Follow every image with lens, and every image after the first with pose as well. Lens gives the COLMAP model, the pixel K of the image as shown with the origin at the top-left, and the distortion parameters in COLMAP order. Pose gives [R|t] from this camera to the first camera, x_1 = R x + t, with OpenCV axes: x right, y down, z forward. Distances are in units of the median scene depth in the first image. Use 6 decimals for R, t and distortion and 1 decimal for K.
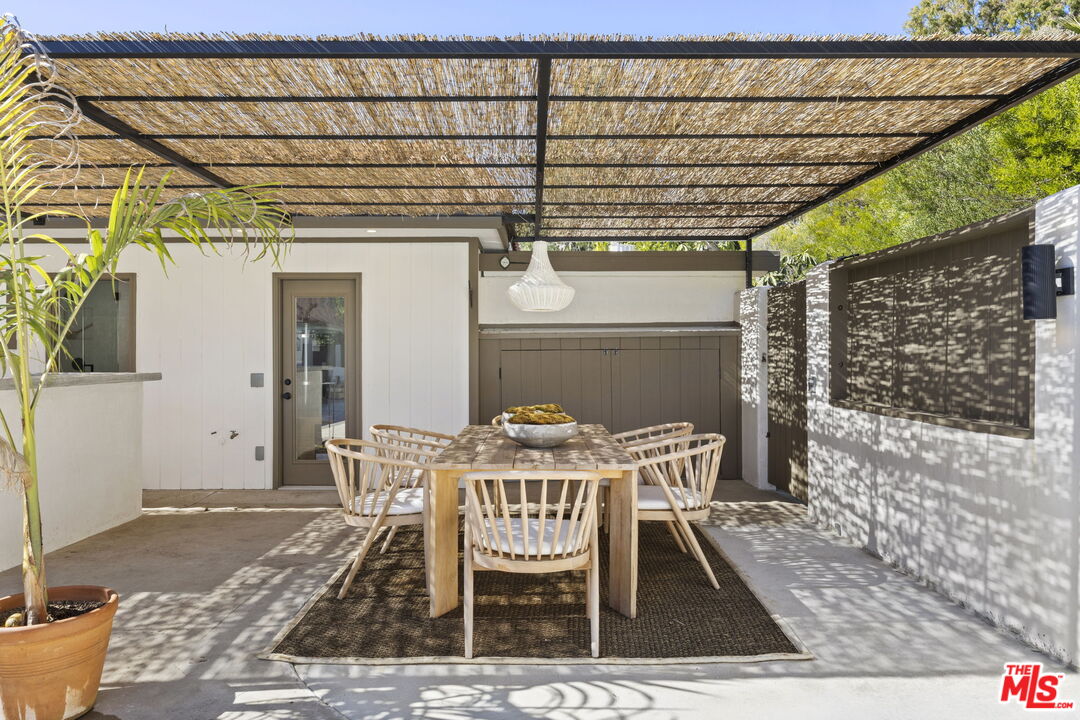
lens RADIAL K [[758.3, 0, 541.8], [0, 758.3, 348.9], [0, 0, 1]] dist [0.005244, -0.005535]
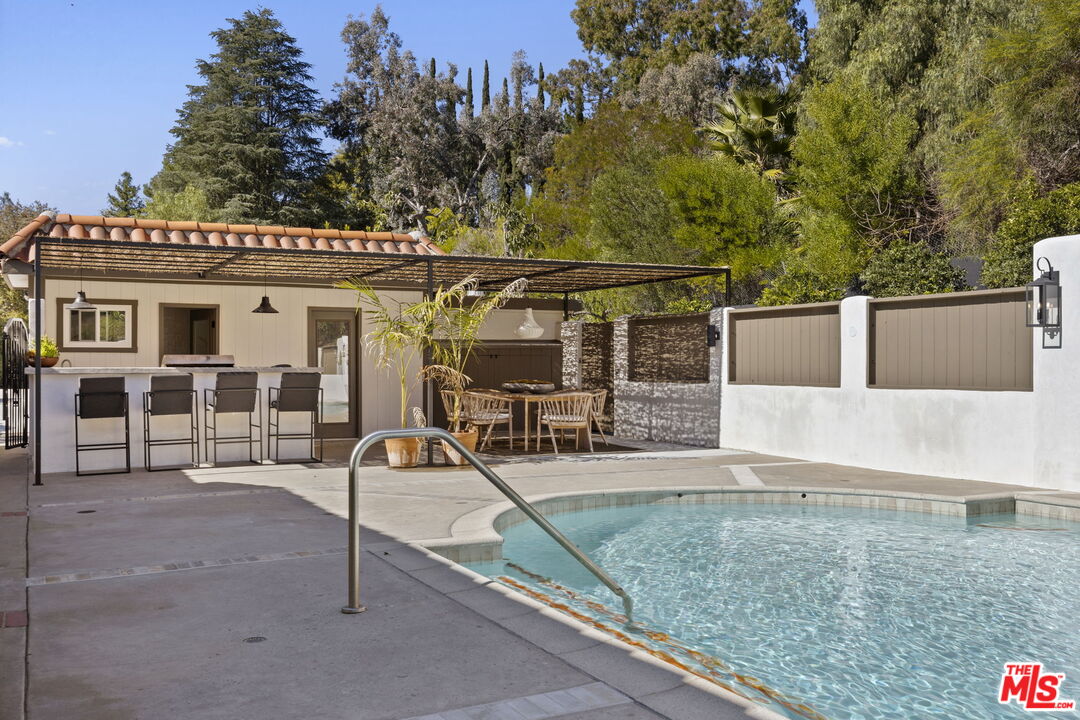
lens RADIAL K [[1040.1, 0, 539.9], [0, 1040.1, 364.3], [0, 0, 1]] dist [-0.083481, 0.000000]
pose [[0.905483, 0.007276, 0.424320, -1.214130], [-0.009411, 0.999951, 0.002936, 0.019601], [-0.424278, -0.006651, 0.905508, -1.741960]]
